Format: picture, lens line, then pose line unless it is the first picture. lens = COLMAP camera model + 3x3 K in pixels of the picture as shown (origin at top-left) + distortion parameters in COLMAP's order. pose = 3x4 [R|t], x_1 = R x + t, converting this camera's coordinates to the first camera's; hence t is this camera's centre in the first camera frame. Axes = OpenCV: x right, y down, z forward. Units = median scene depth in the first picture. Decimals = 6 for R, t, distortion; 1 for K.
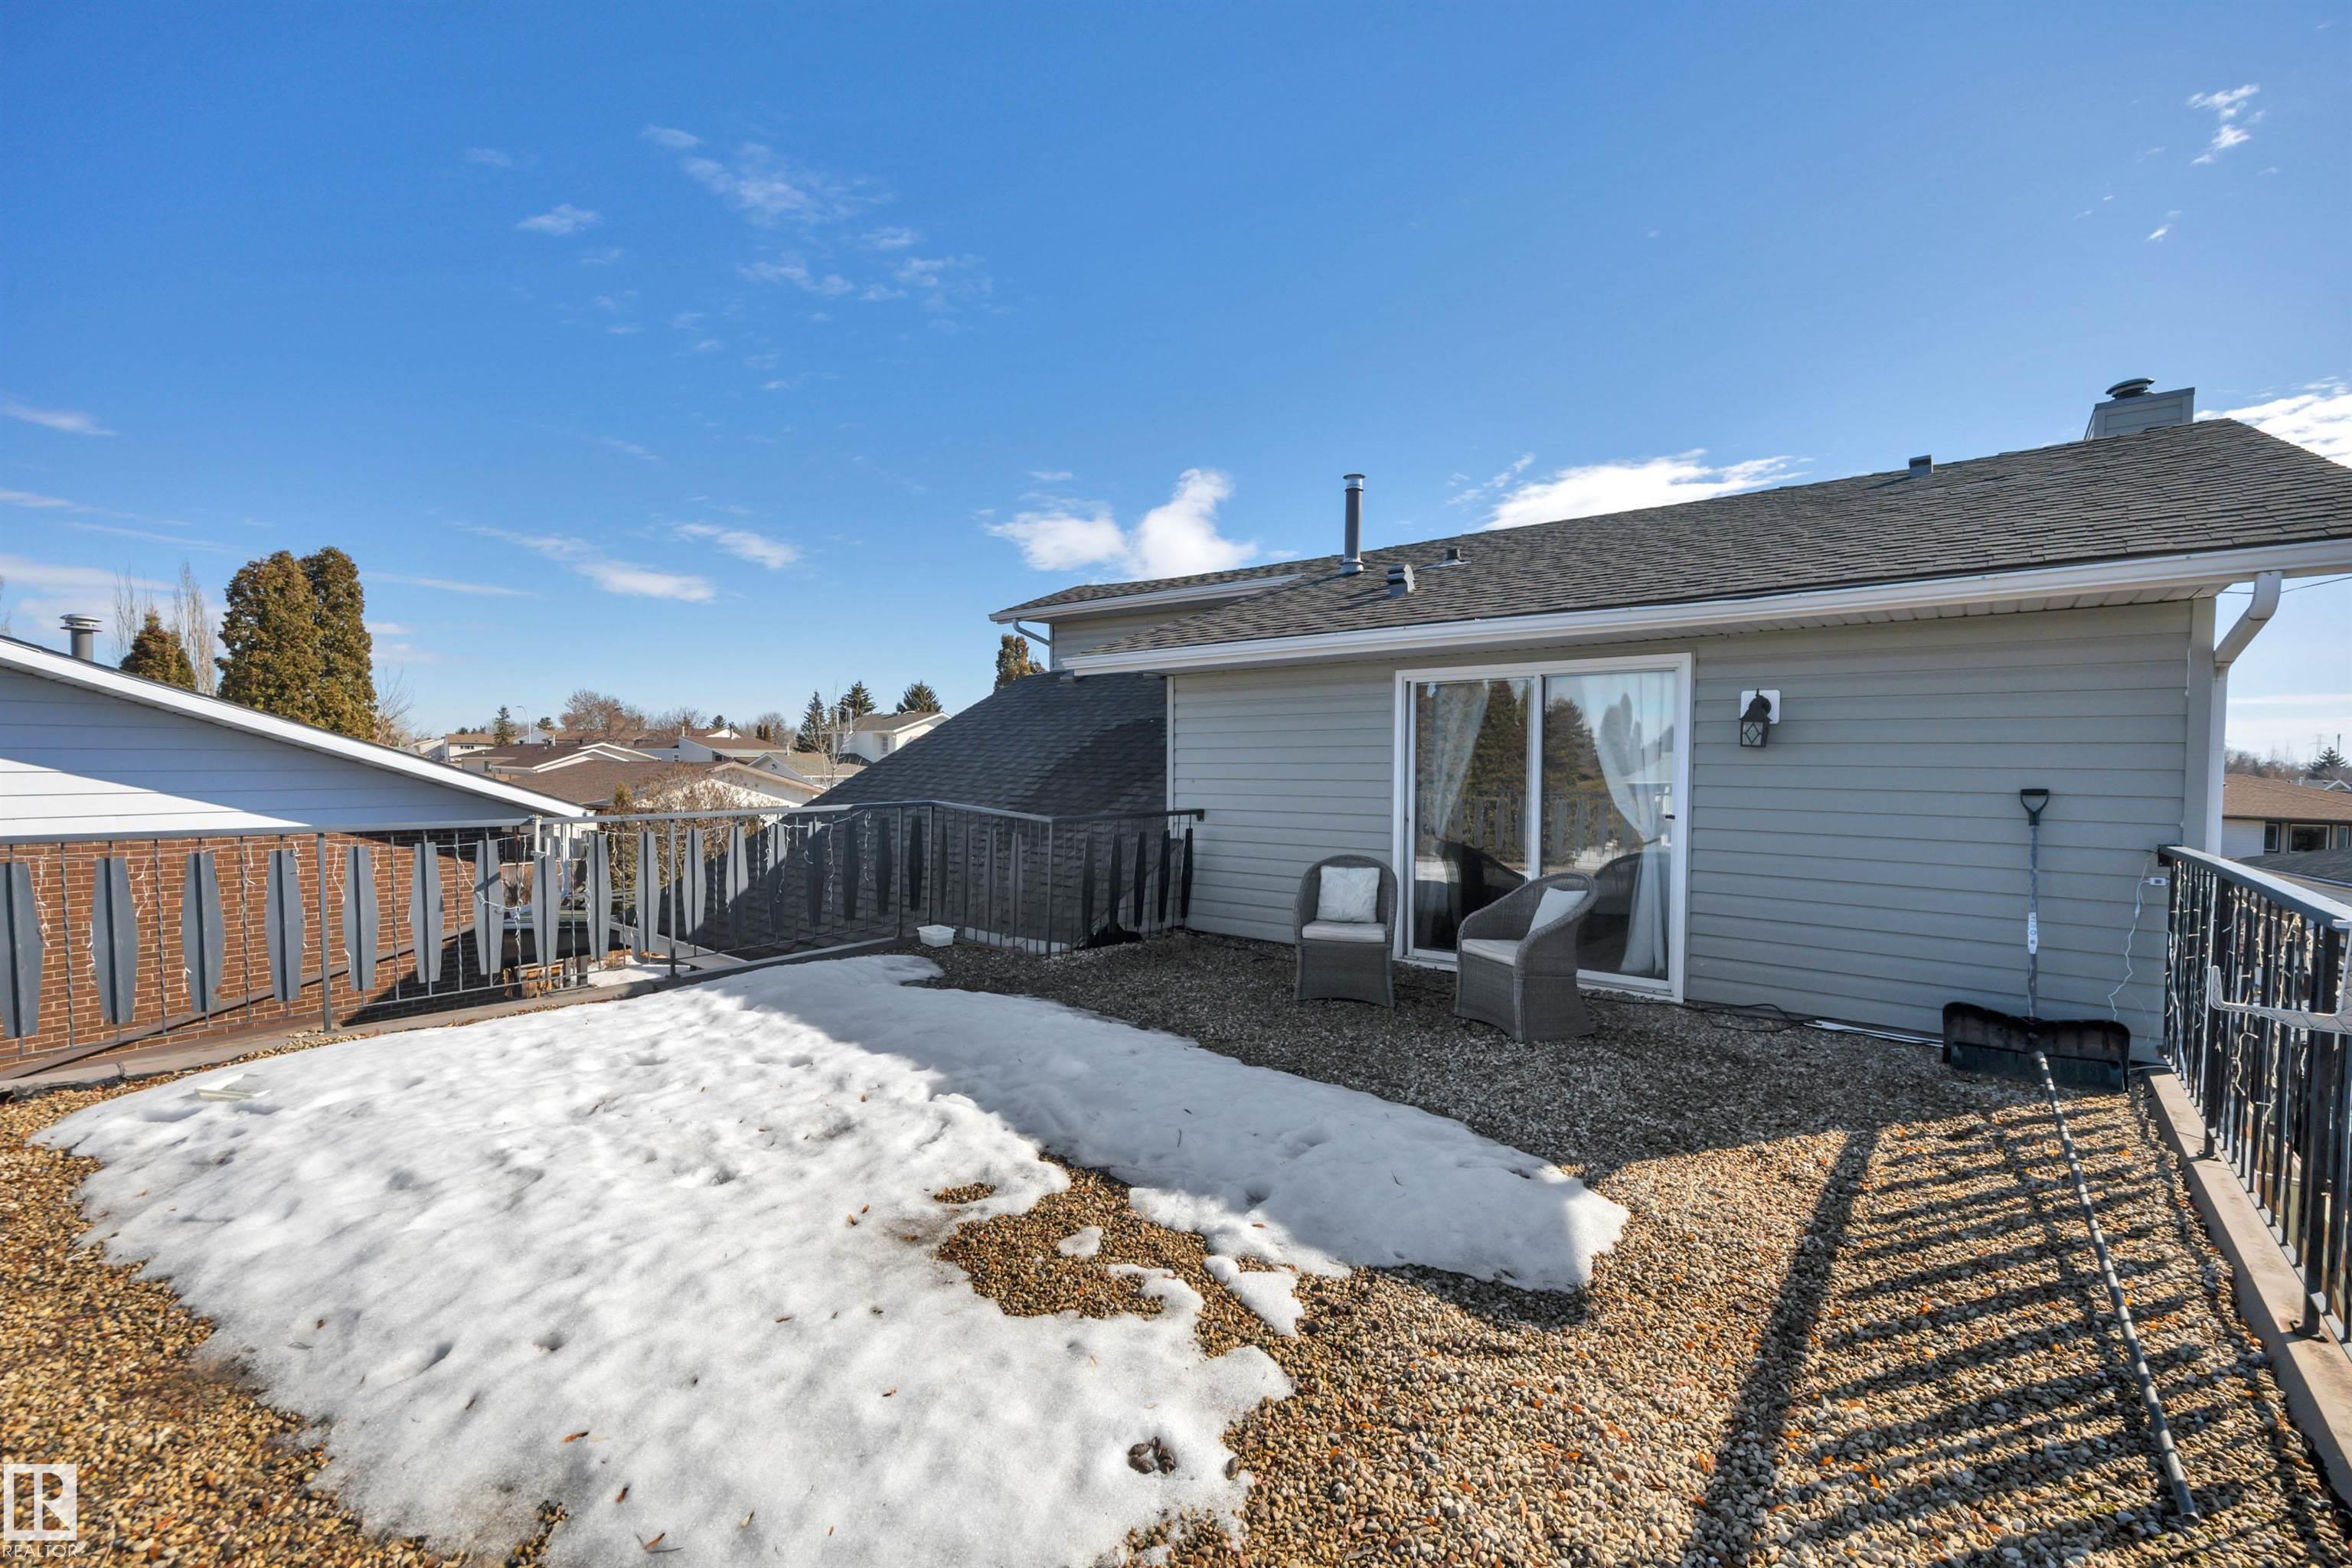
lens RADIAL K [[940.5, 0, 1170.7], [0, 940.5, 787.3], [0, 0, 1]] dist [0.003663, 0.000464]
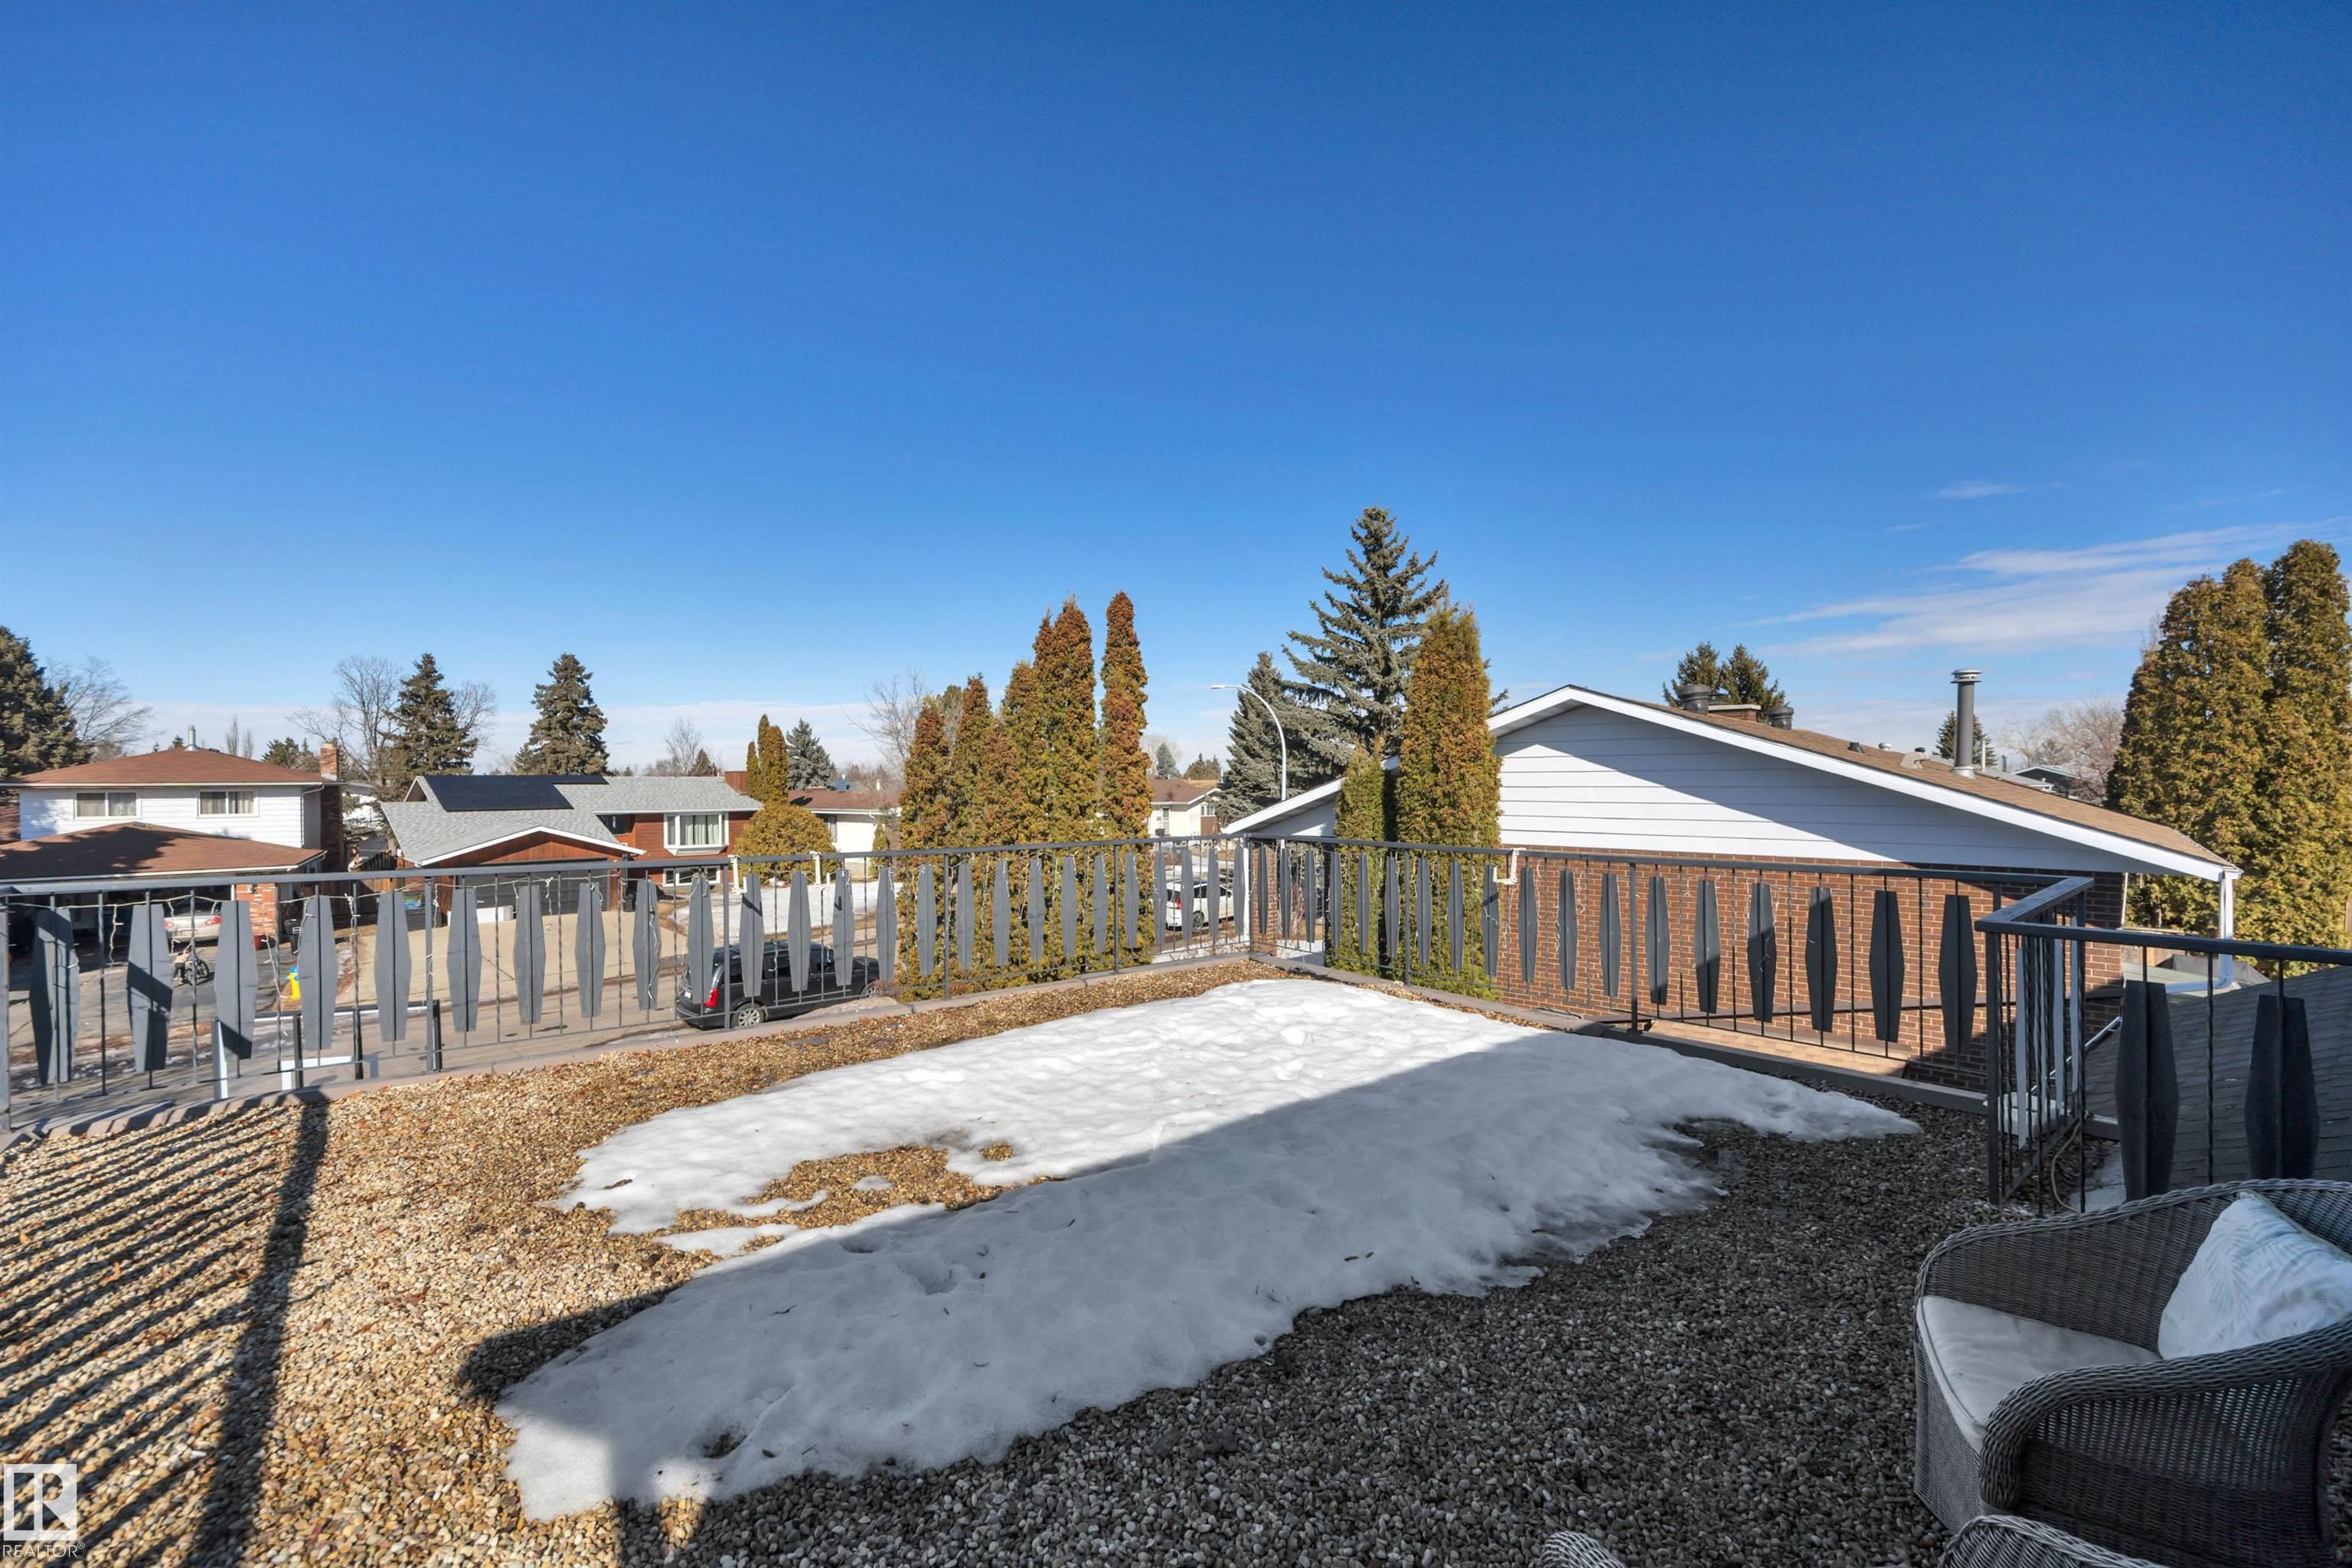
lens RADIAL K [[940.5, 0, 1171.2], [0, 940.5, 791.7], [0, 0, 1]] dist [0.003663, 0.000464]
pose [[-0.166443, -0.000511, -0.986051, 0.996904], [-0.029102, 0.999567, 0.004395, -0.060641], [0.985622, 0.029428, -0.166385, 1.447490]]
